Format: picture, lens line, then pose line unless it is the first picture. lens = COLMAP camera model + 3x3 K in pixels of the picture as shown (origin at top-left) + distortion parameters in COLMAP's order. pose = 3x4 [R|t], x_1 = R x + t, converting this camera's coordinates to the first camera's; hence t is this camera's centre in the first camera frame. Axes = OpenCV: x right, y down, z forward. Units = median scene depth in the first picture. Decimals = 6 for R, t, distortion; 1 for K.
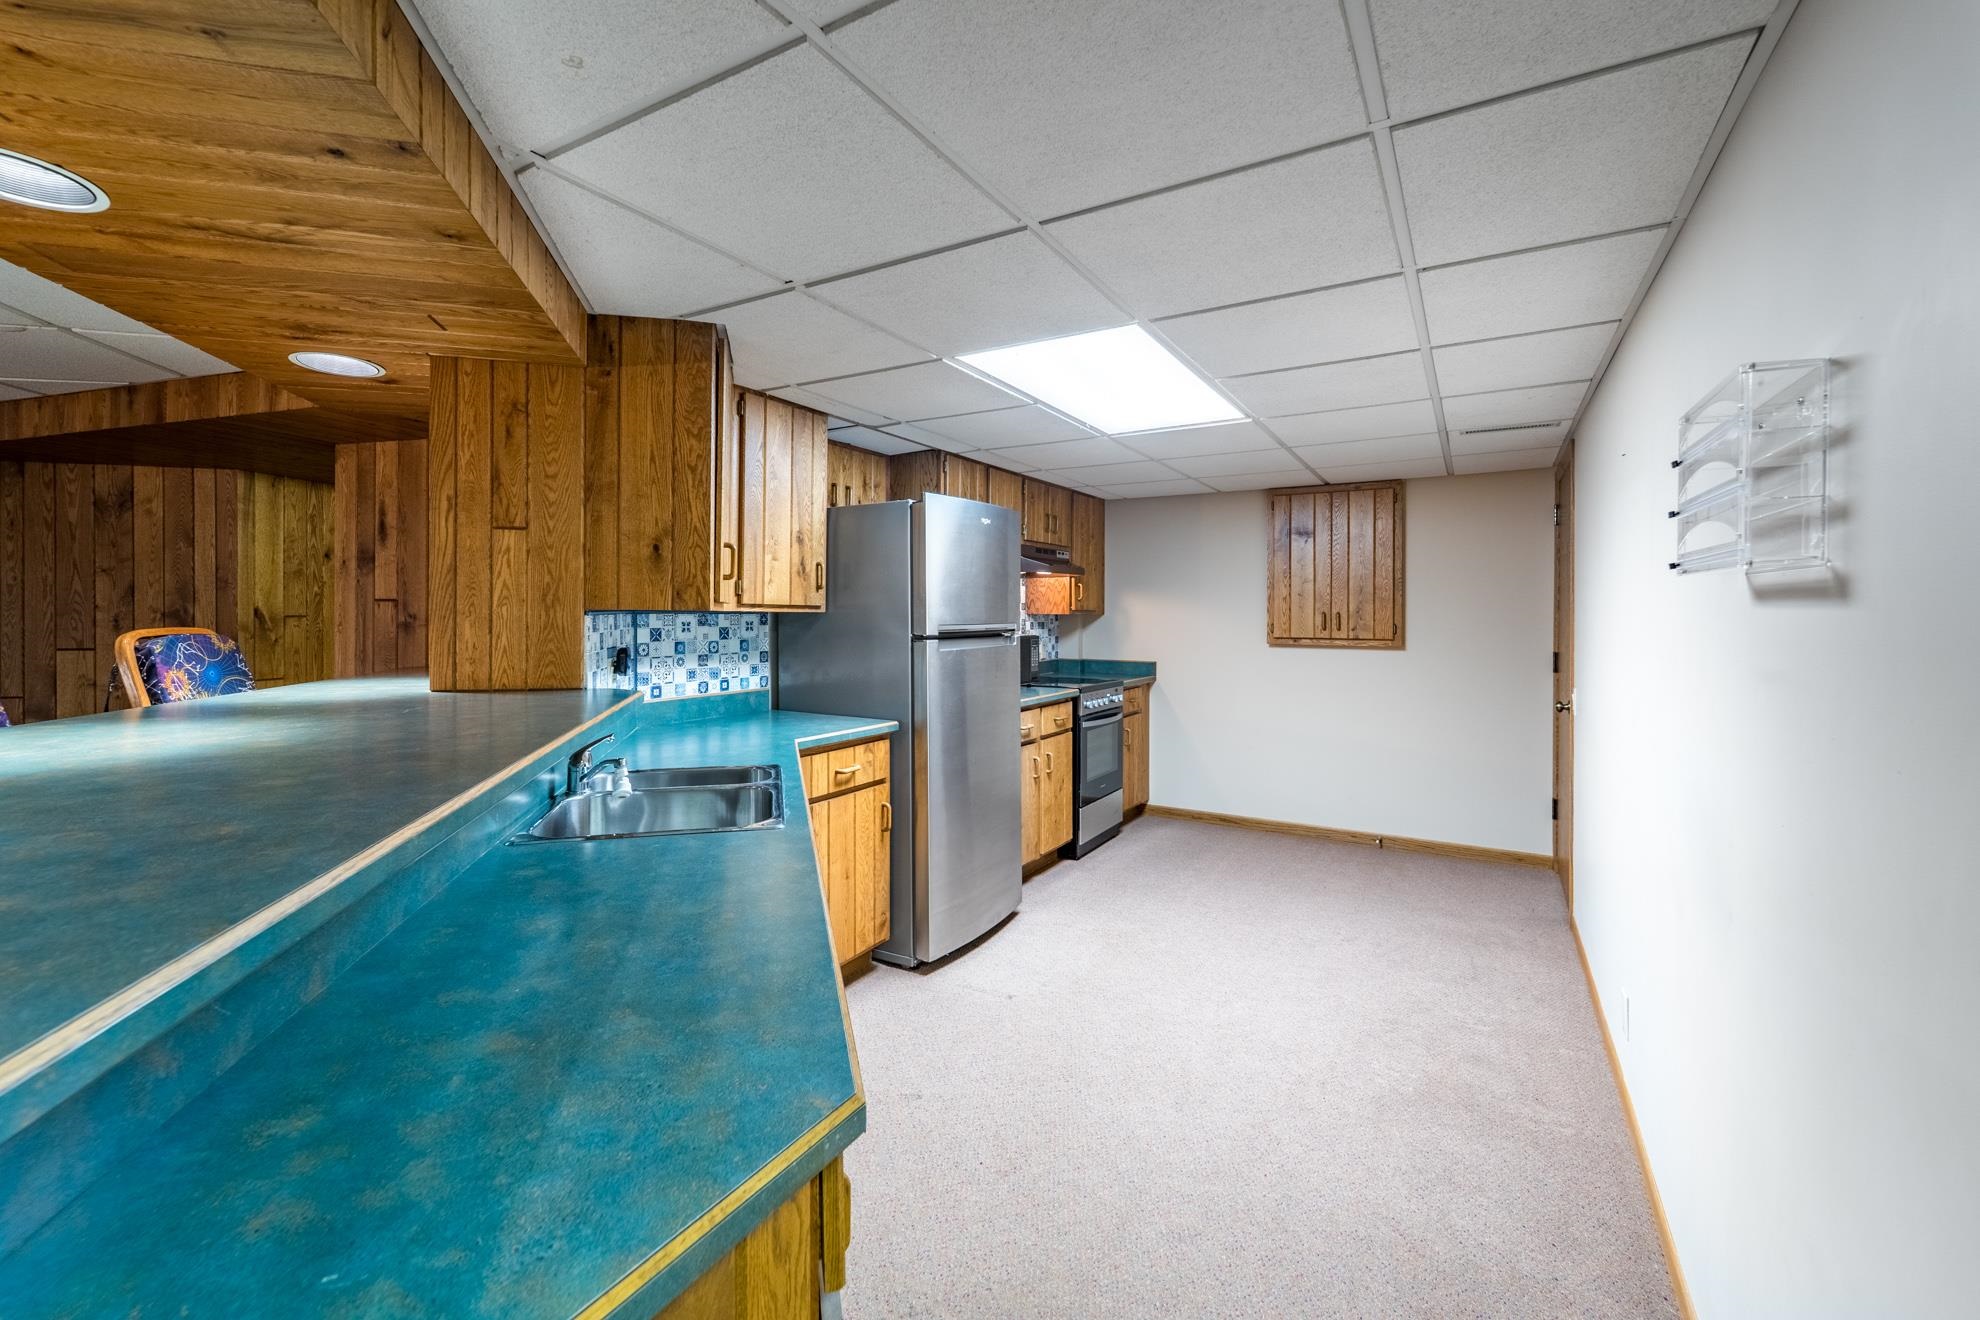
lens RADIAL K [[809.7, 0, 1019.3], [0, 809.7, 628.8], [0, 0, 1]] dist [0.008426, -0.000124]
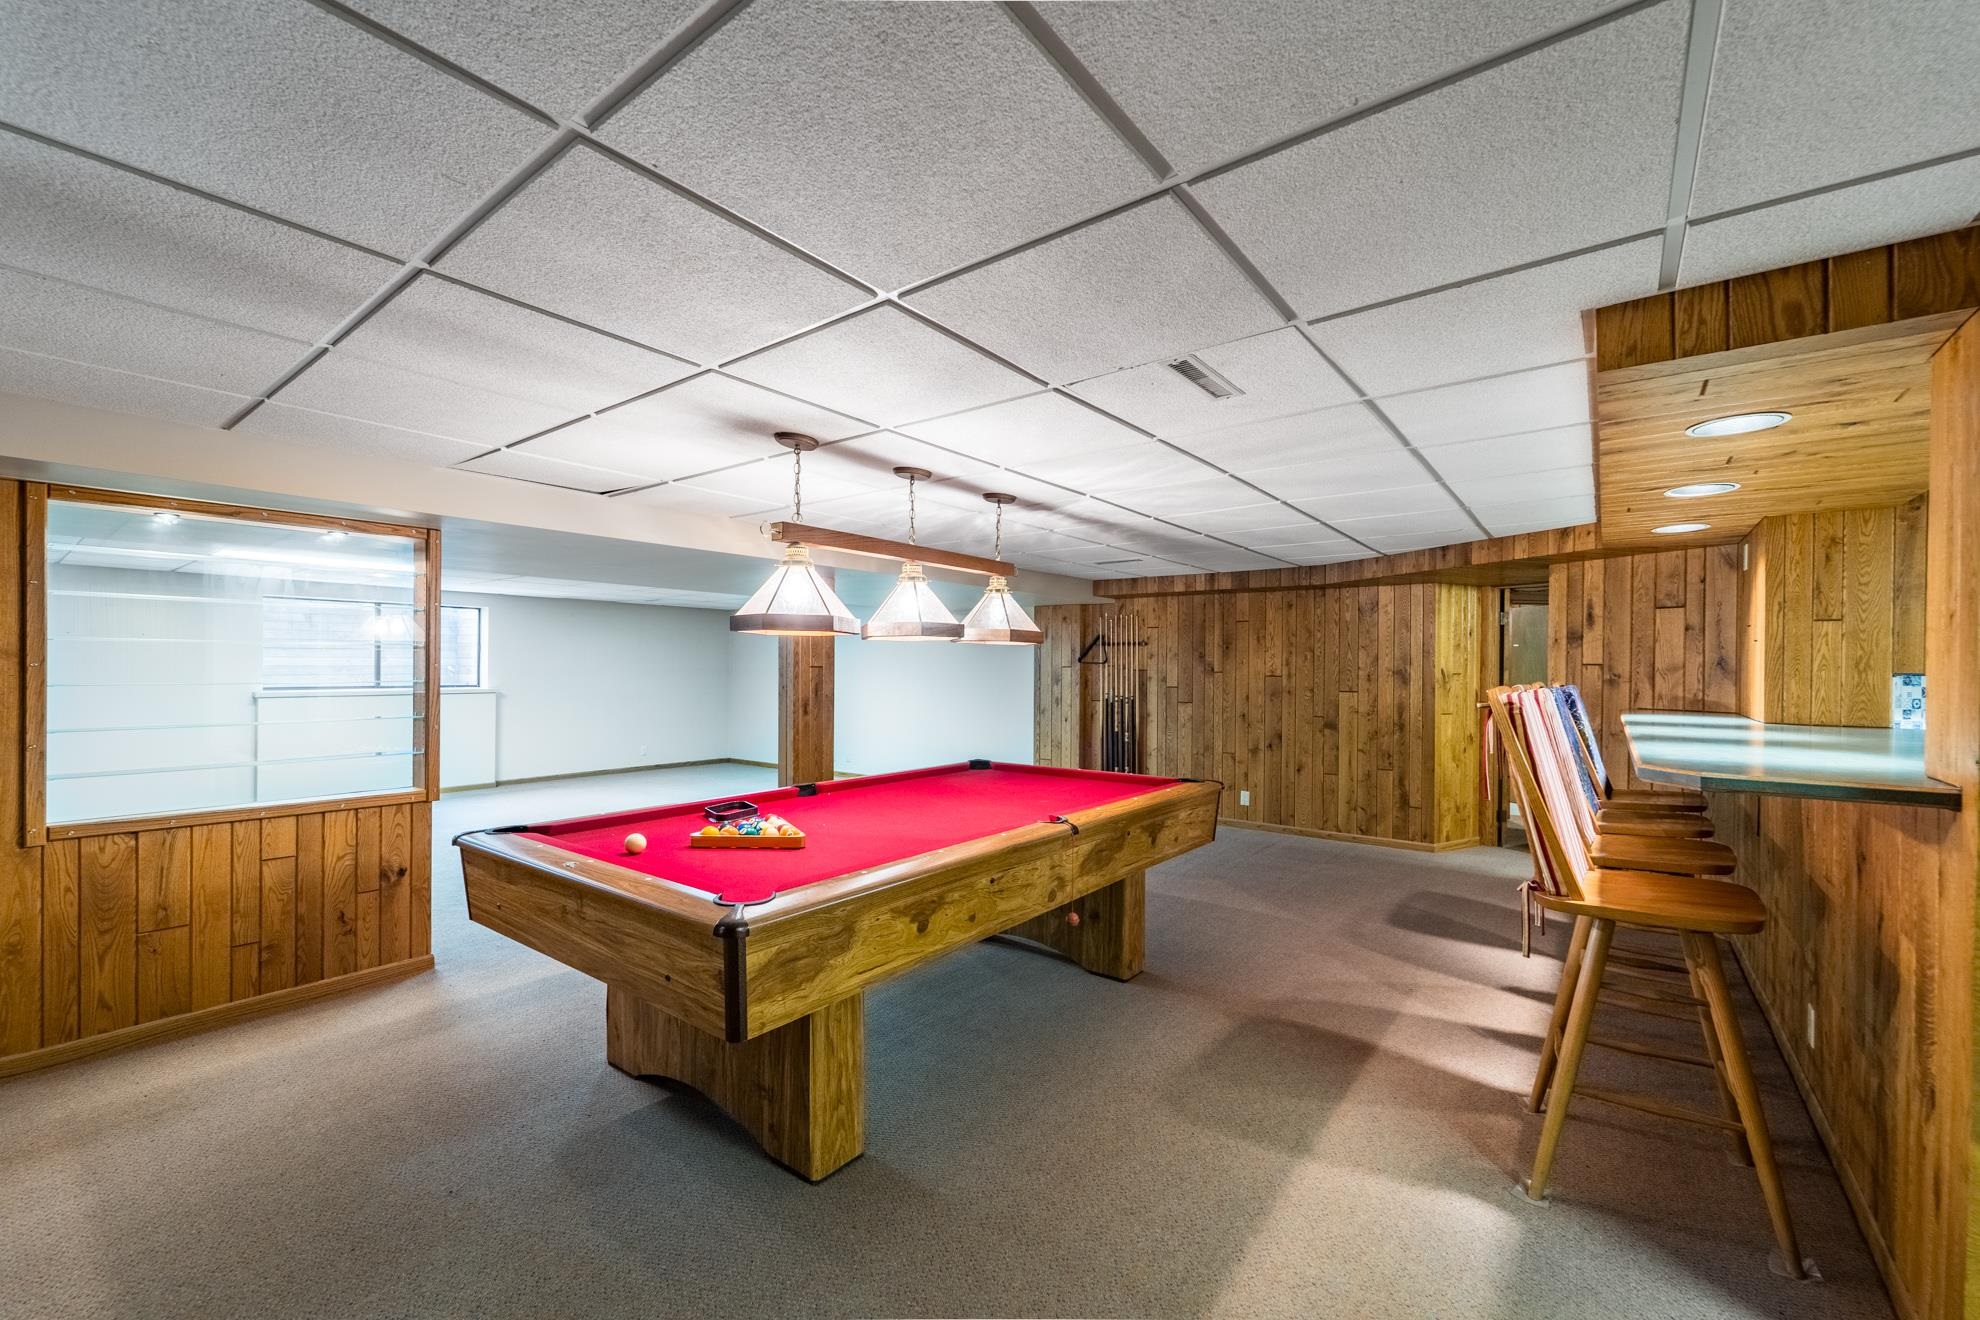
lens RADIAL K [[815.6, 0, 990.0], [0, 815.6, 668.0], [0, 0, 1]] dist [0.006644, -0.000123]
pose [[0.593602, 0.002446, -0.804755, -0.216768], [-0.018541, 0.999772, -0.010637, 0.008303], [0.804545, 0.021235, 0.593512, -0.812376]]
